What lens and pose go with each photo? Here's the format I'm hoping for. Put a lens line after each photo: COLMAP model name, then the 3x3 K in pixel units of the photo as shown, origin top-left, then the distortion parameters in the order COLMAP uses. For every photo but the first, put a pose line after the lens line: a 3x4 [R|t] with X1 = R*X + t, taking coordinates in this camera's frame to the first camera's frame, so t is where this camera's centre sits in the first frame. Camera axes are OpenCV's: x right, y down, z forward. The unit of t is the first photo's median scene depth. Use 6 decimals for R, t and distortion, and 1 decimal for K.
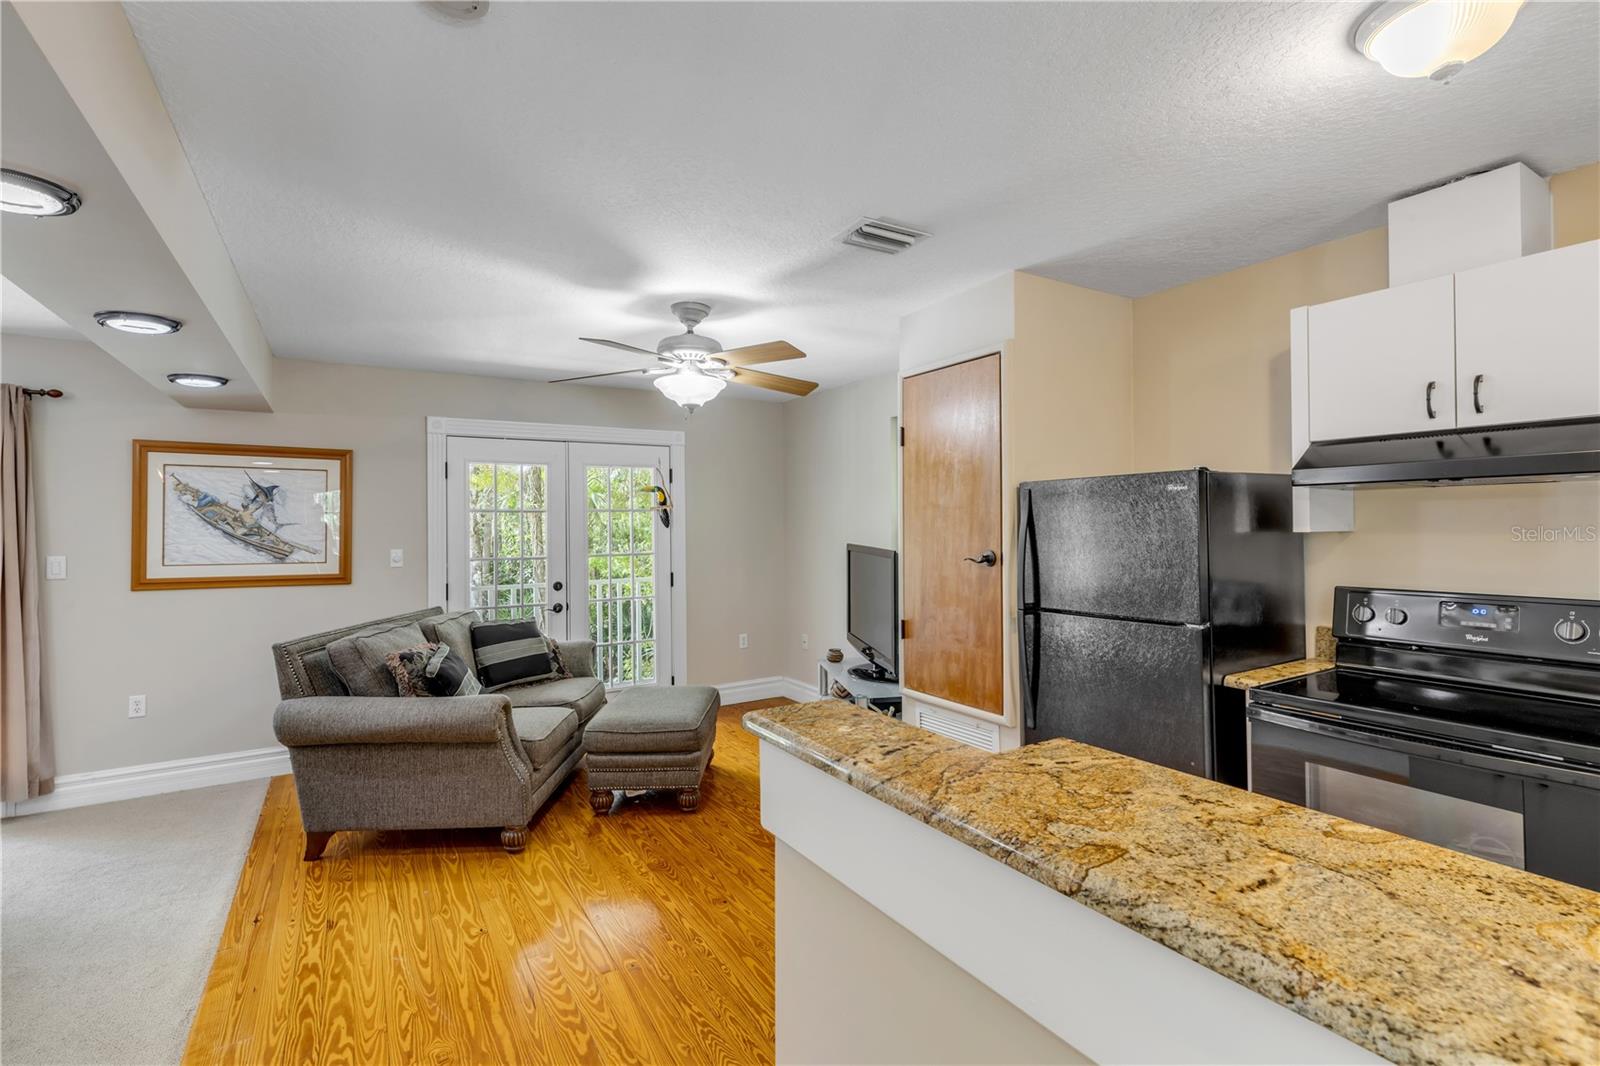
lens RADIAL K [[721.6, 0, 799.0], [0, 721.6, 517.4], [0, 0, 1]] dist [0.004854, -0.001482]
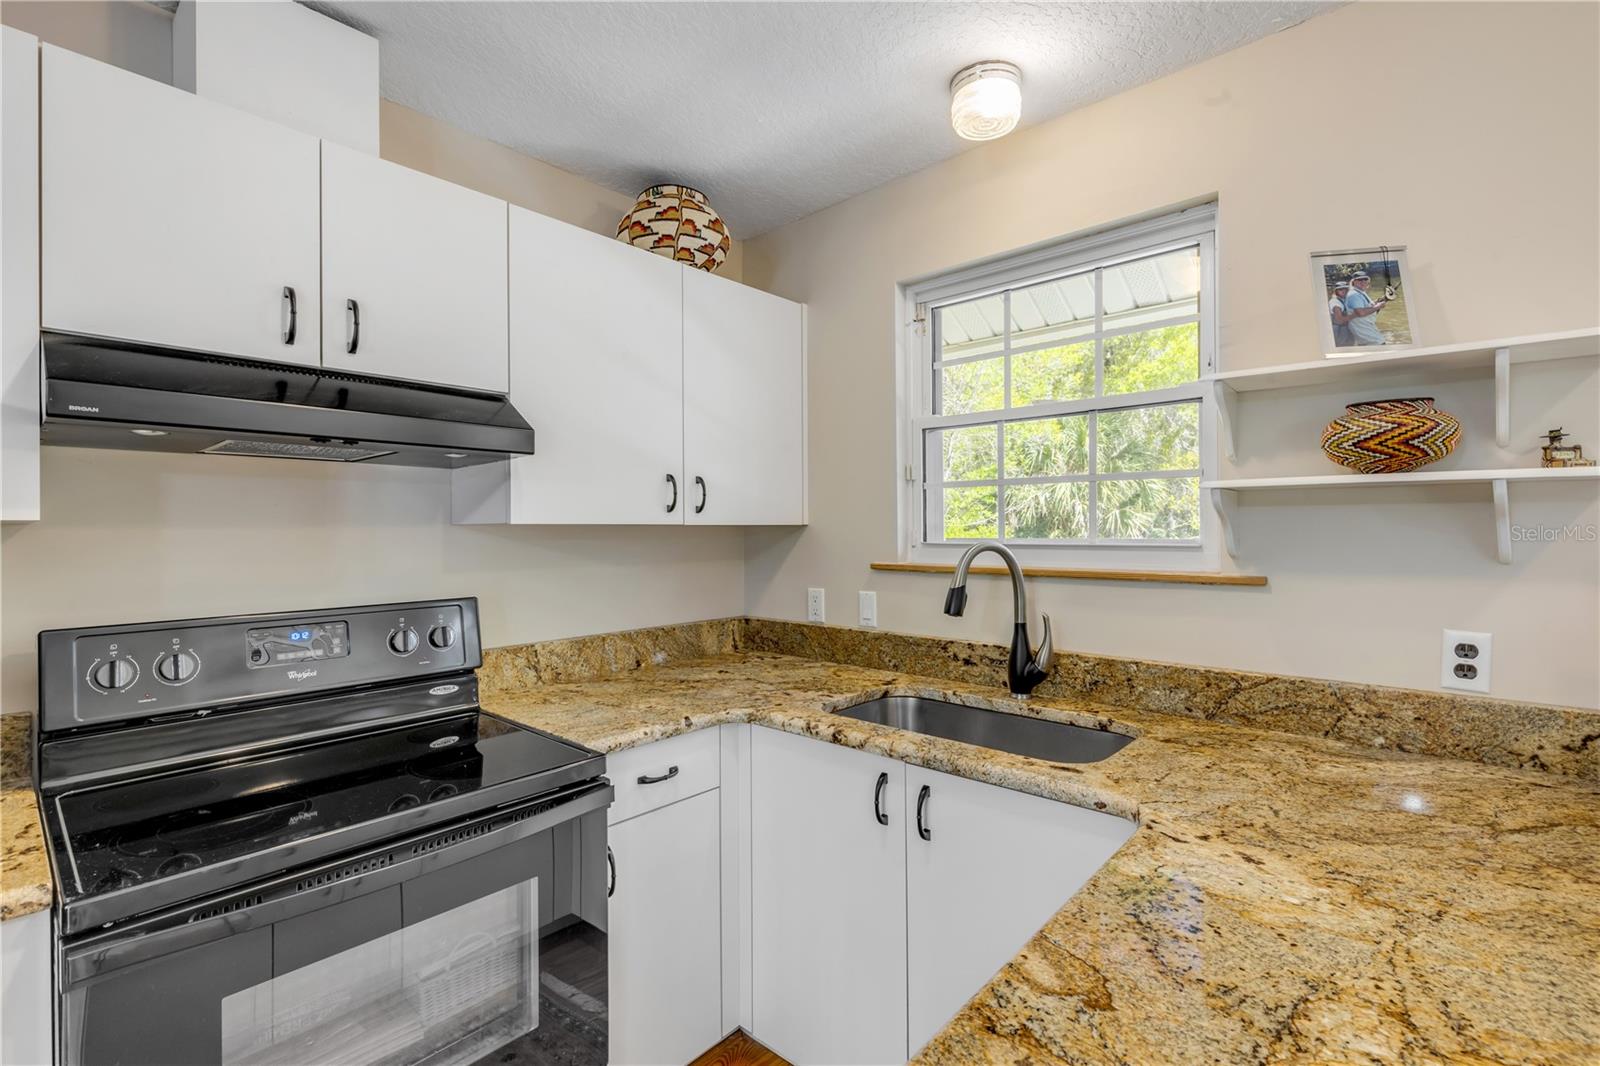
lens RADIAL K [[721.6, 0, 797.0], [0, 721.6, 527.8], [0, 0, 1]] dist [0.004854, -0.001482]
pose [[-0.283795, 0.014679, 0.958773, 0.075398], [-0.002878, 0.999865, -0.016161, 0.020924], [-0.958881, -0.007346, -0.283715, 0.438760]]
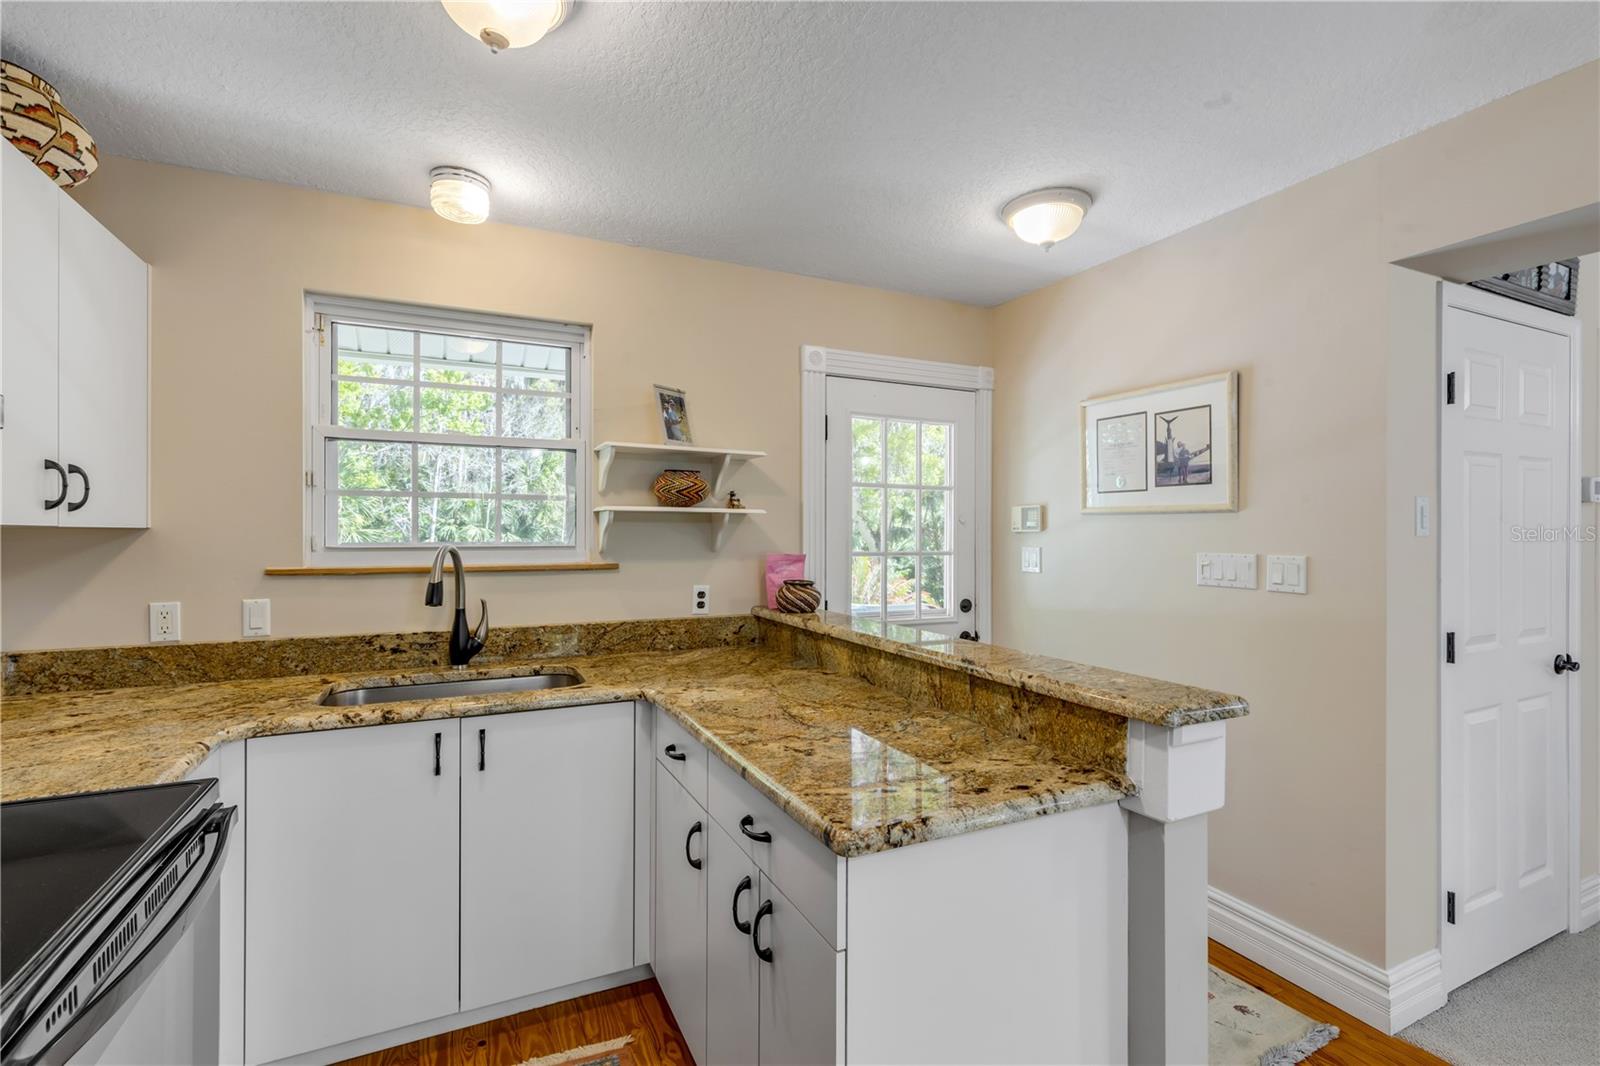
lens RADIAL K [[721.6, 0, 794.6], [0, 721.6, 534.3], [0, 0, 1]] dist [0.004854, -0.001482]
pose [[-0.994208, 0.009446, 0.107055, 0.155731], [0.008193, 0.999893, -0.012139, 0.023182], [-0.107158, -0.011192, -0.994179, 0.750942]]
